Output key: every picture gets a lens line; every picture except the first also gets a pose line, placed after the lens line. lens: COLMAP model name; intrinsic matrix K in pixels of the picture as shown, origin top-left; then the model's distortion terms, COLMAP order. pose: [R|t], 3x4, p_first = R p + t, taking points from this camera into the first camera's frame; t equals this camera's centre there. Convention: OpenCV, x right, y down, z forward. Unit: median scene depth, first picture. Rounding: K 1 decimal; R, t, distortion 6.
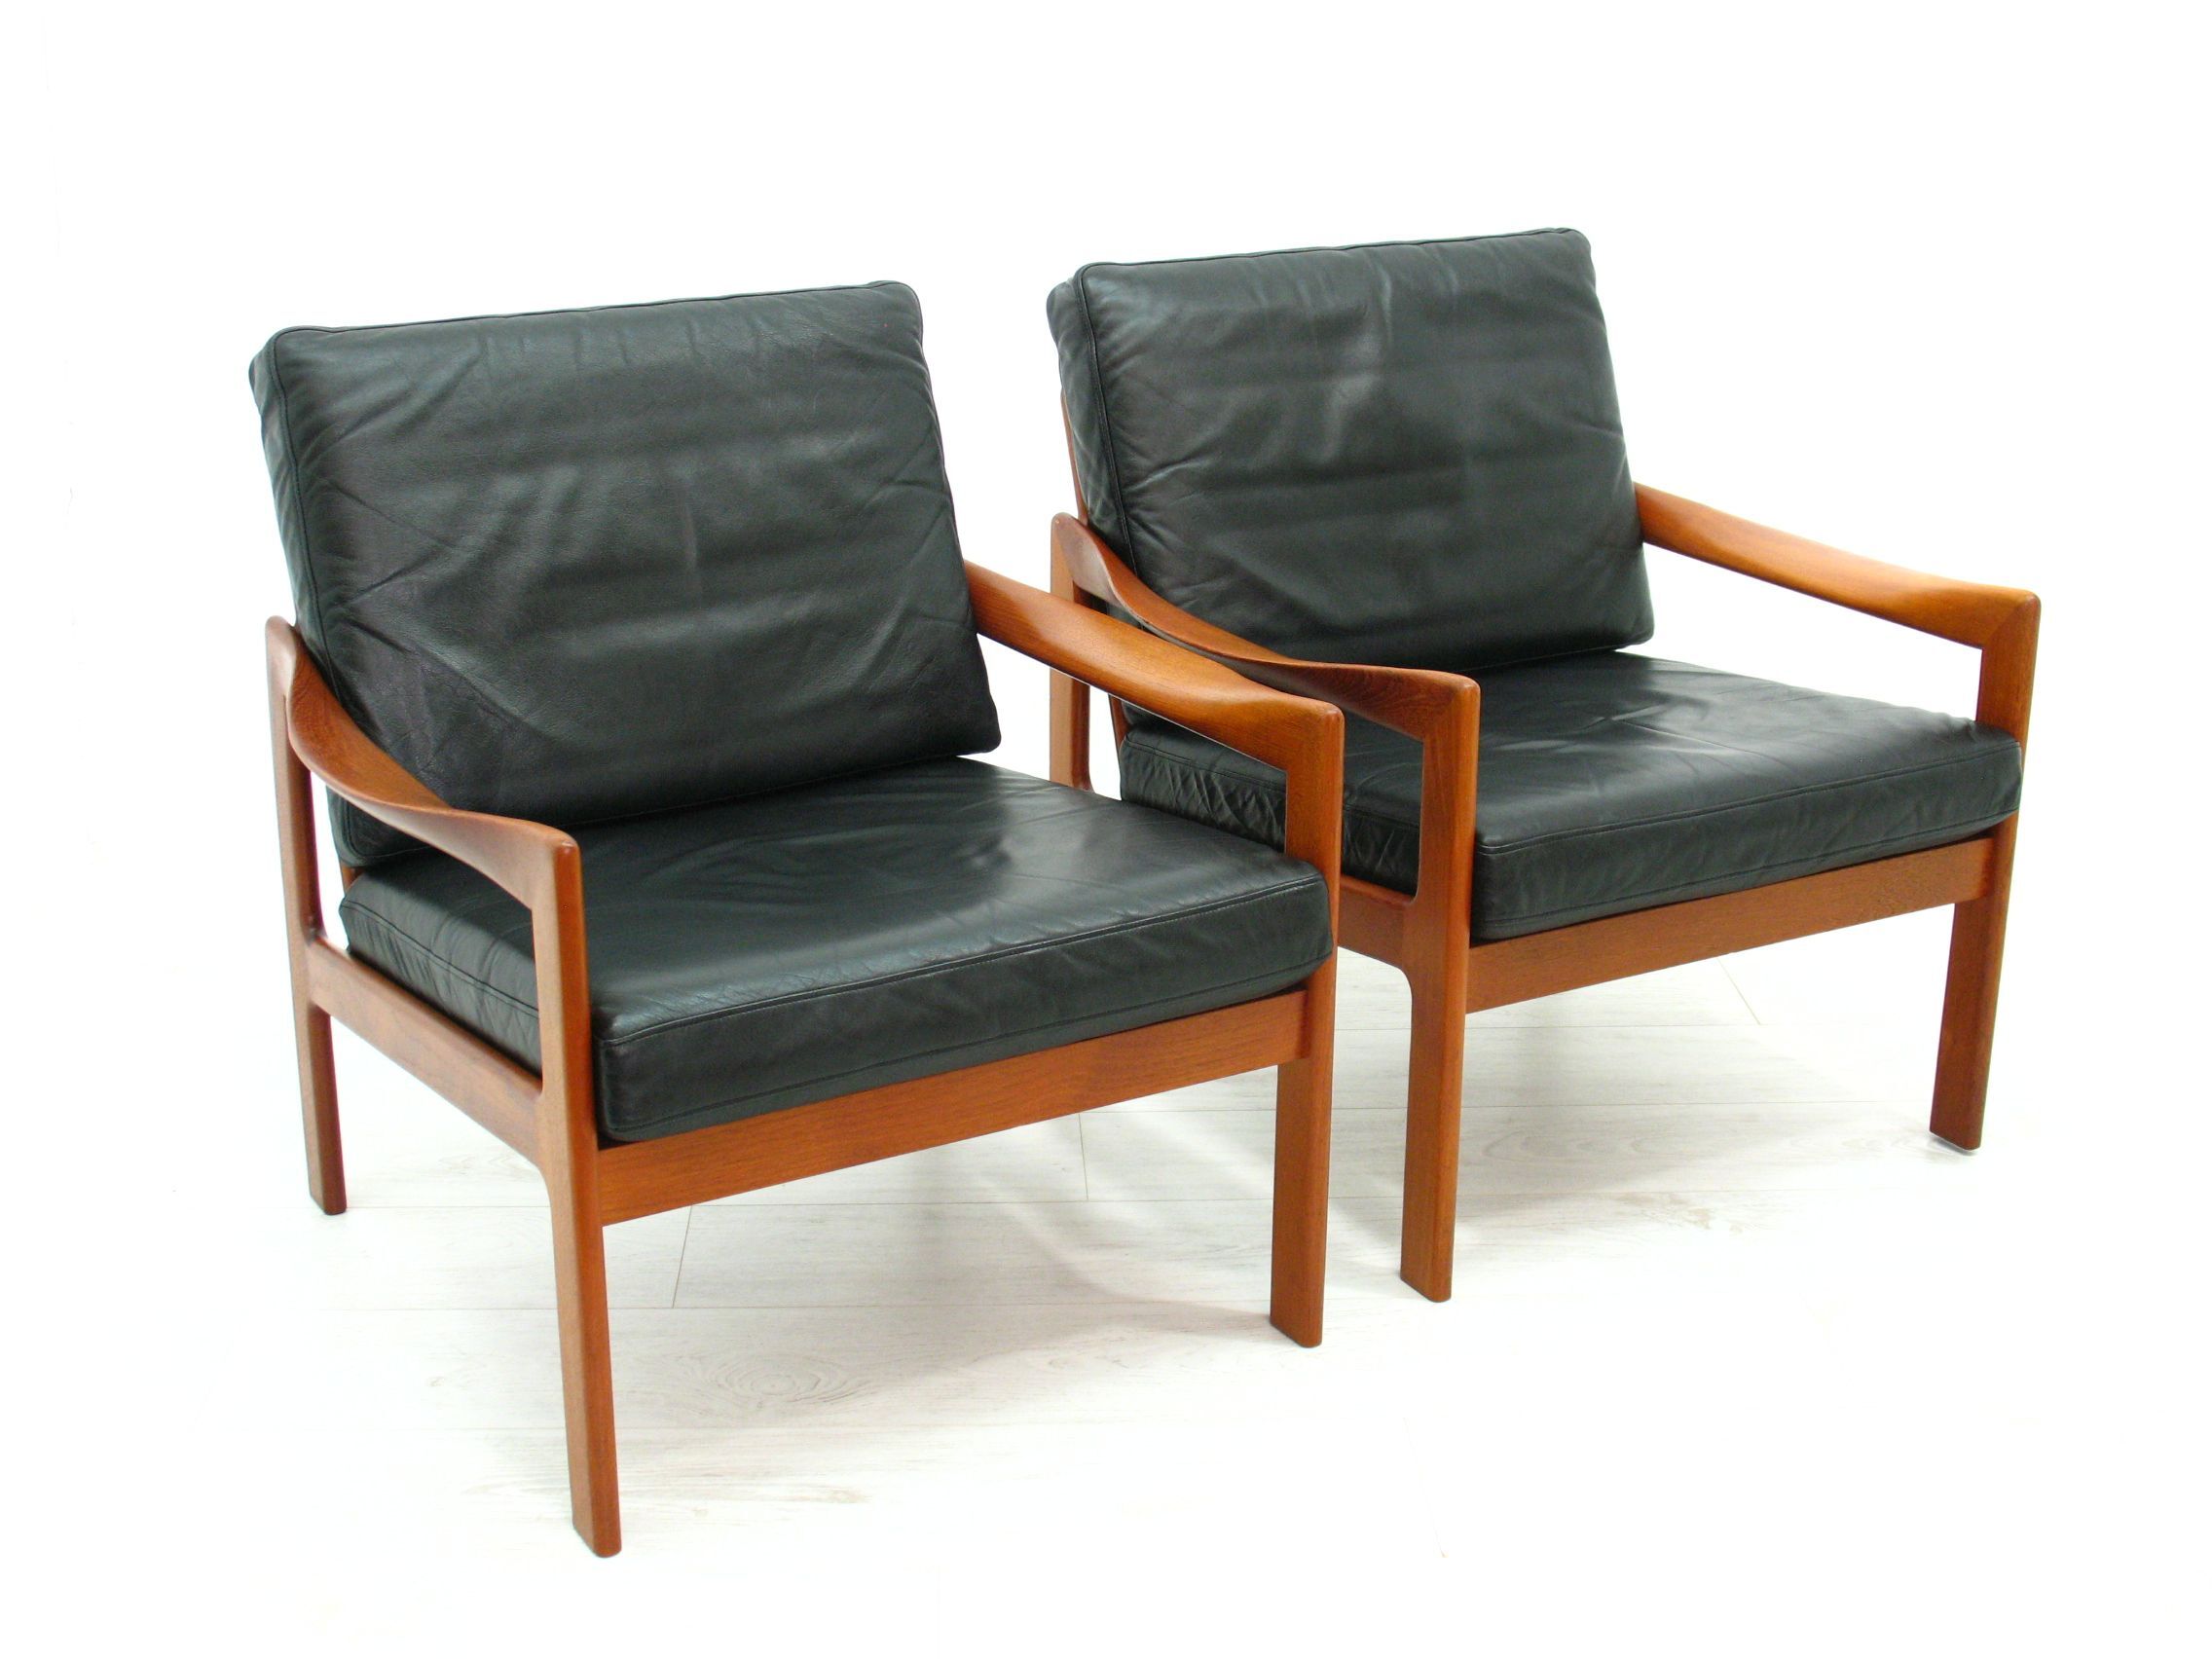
lens RADIAL K [[2947.7, 0, 1107.9], [0, 2947.7, 805.3], [0, 0, 1]] dist [-0.101875, 0.000000]
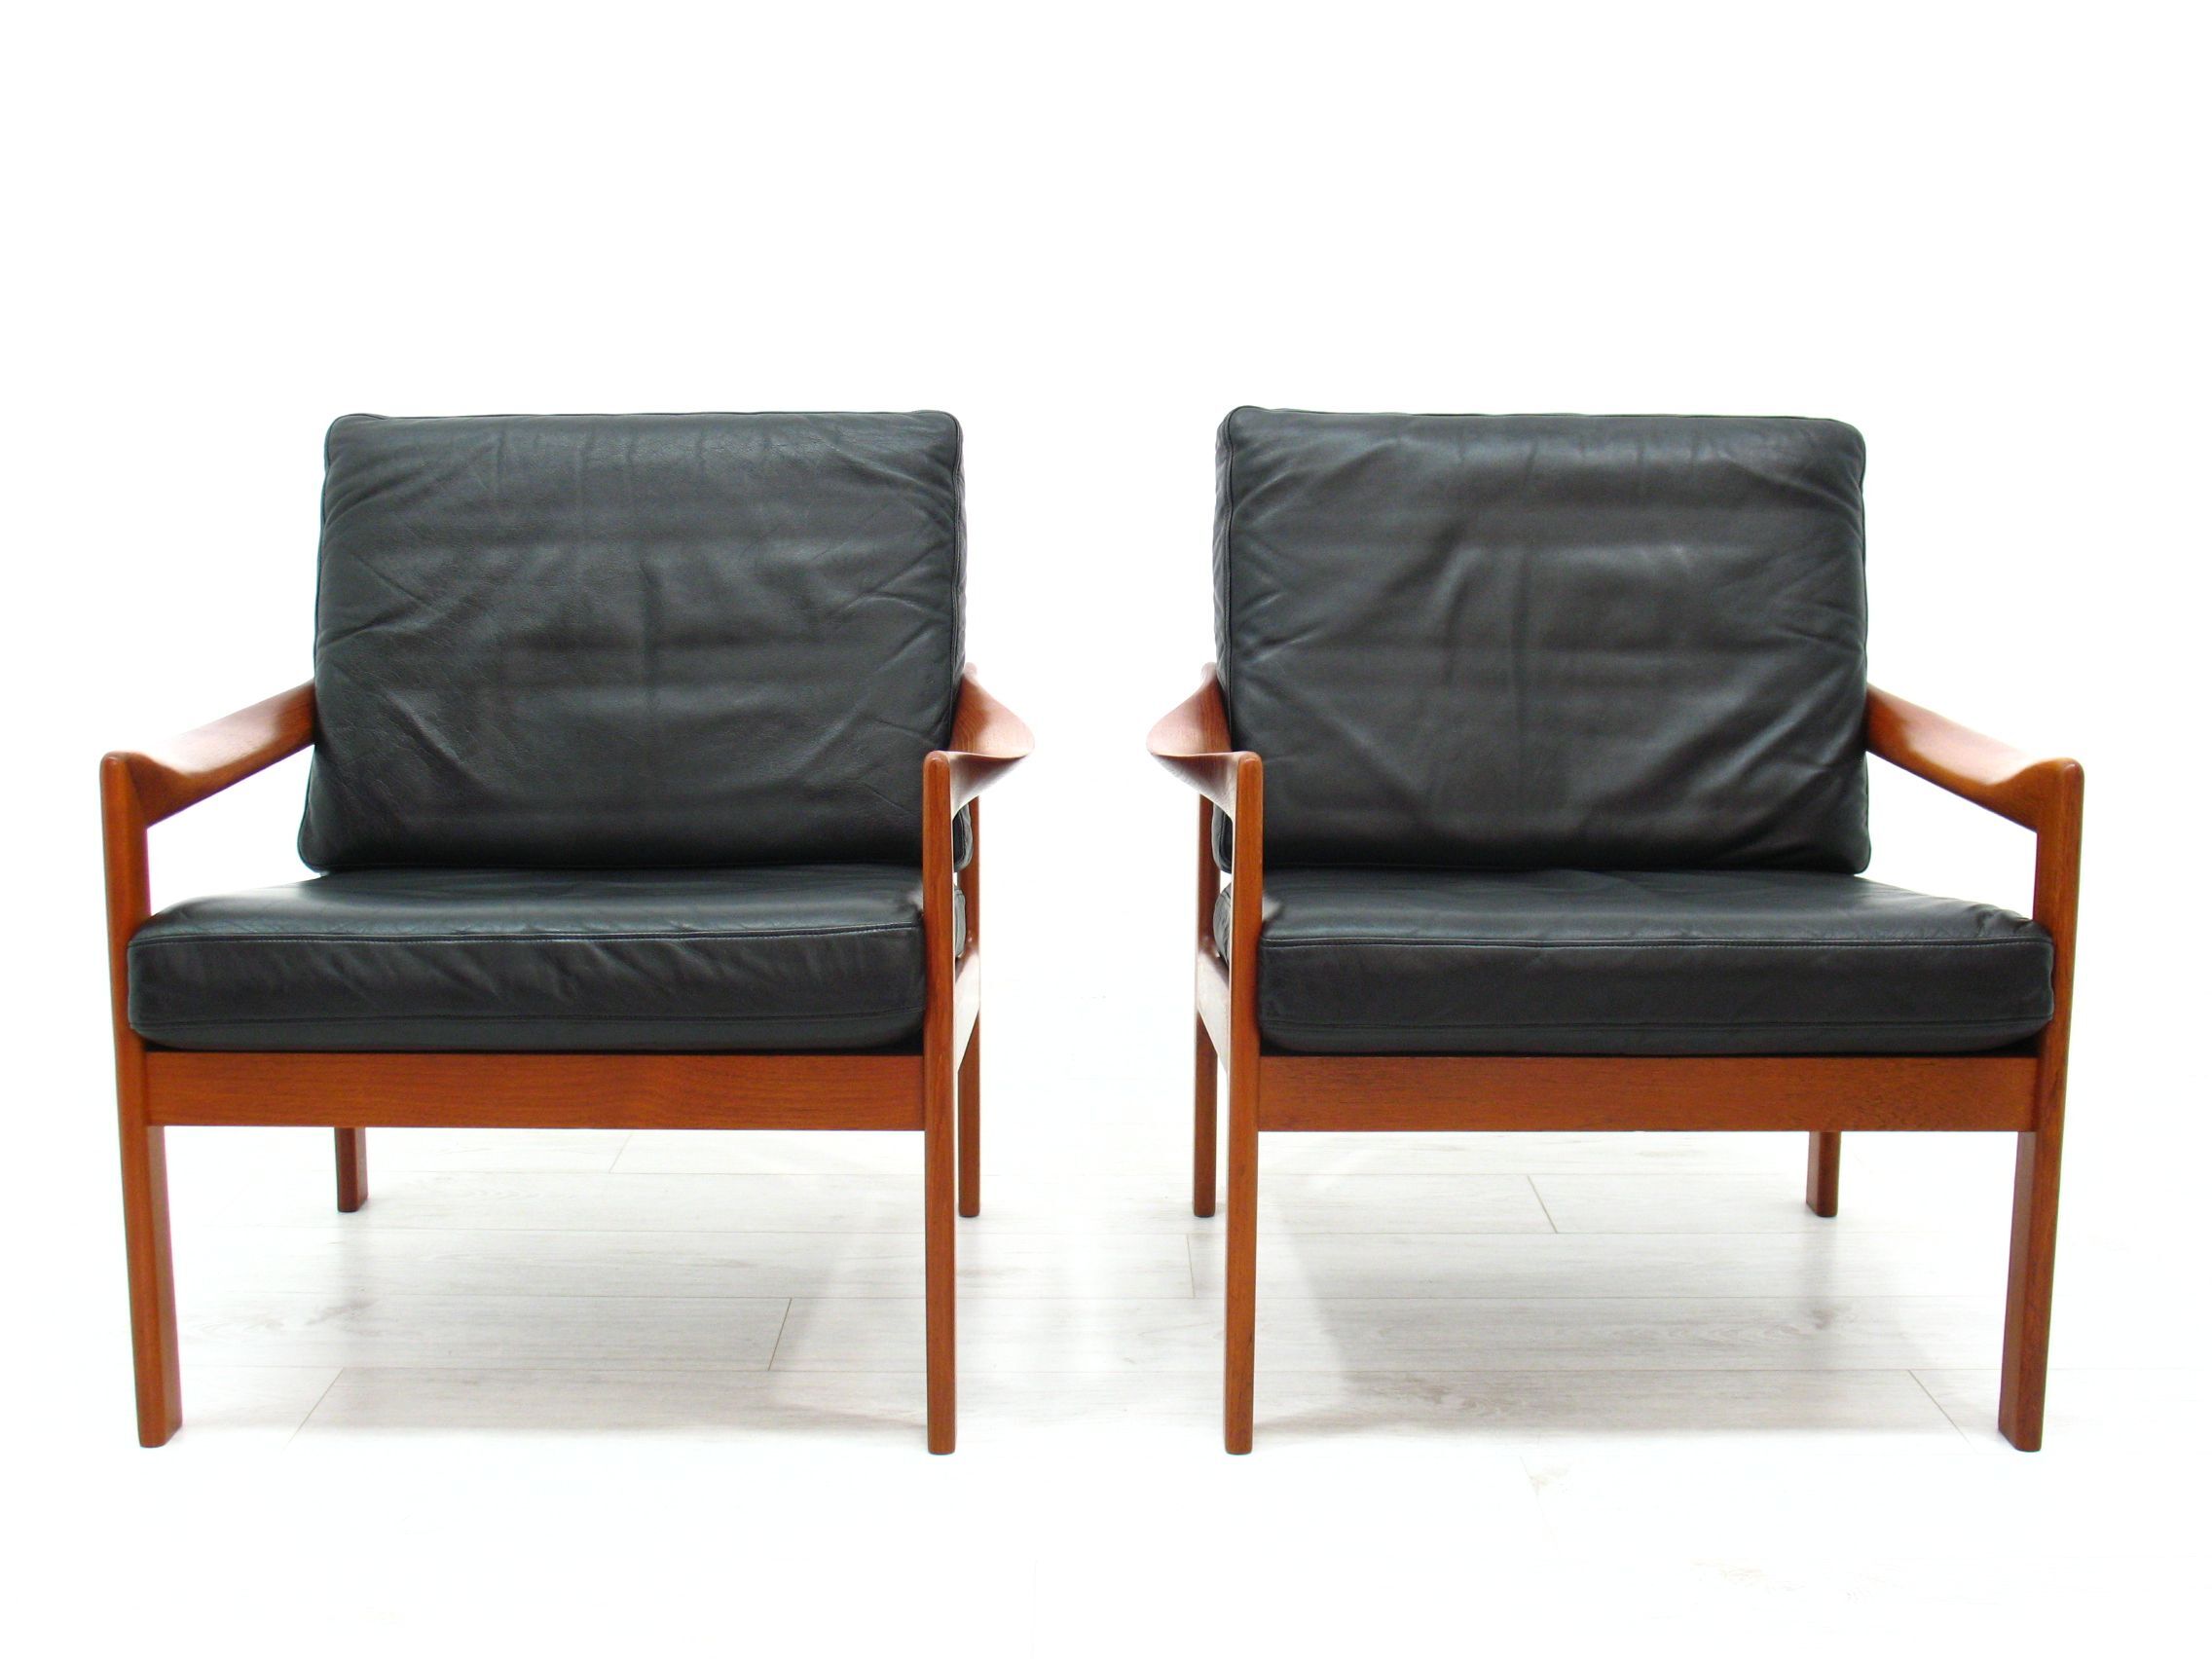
lens RADIAL K [[2947.7, 0, 1093.1], [0, 2947.7, 837.3], [0, 0, 1]] dist [-0.101875, 0.000000]
pose [[0.848489, 0.067159, -0.524934, 0.547114], [-0.154760, 0.980042, -0.124766, 0.093067], [0.506078, 0.187102, 0.841949, 0.184828]]
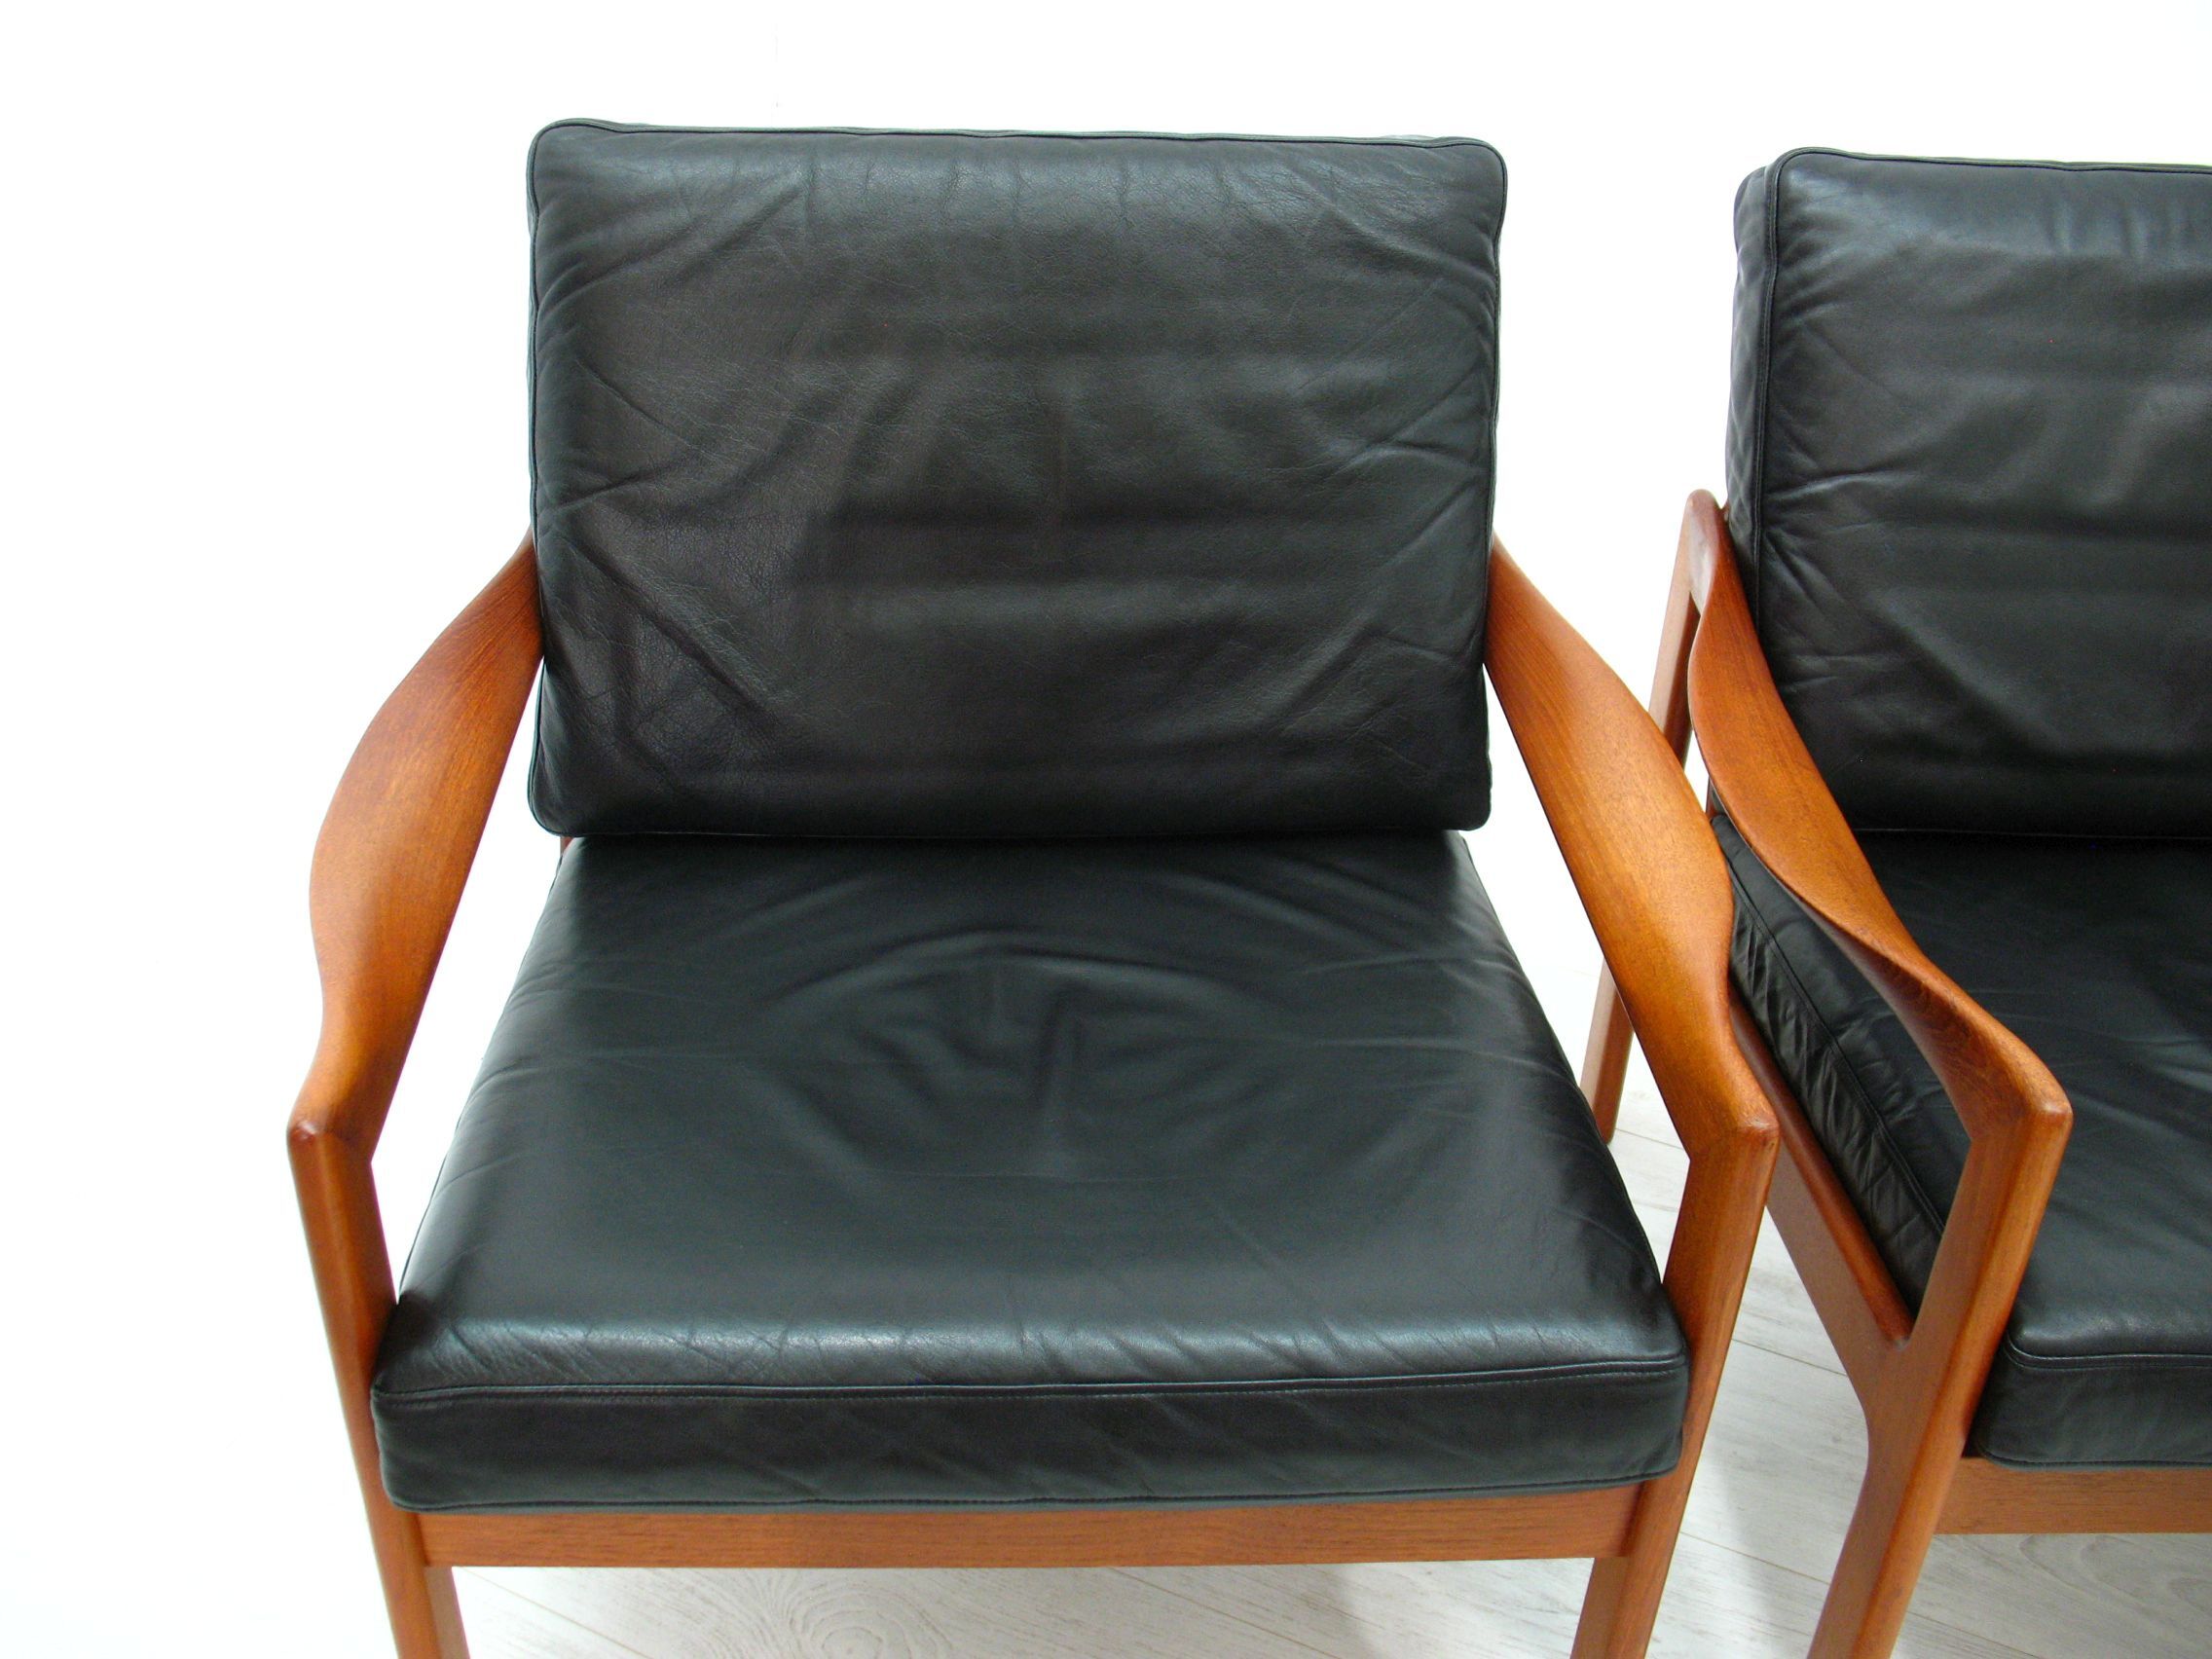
lens RADIAL K [[2313.9, 0, 1120.0], [0, 2313.9, 781.5], [0, 0, 1]] dist [-0.123209, 0.000000]
pose [[0.876202, 0.269080, -0.399833, 0.110026], [-0.177914, 0.951619, 0.250536, -0.159782], [0.447903, -0.148384, 0.881683, 0.488692]]
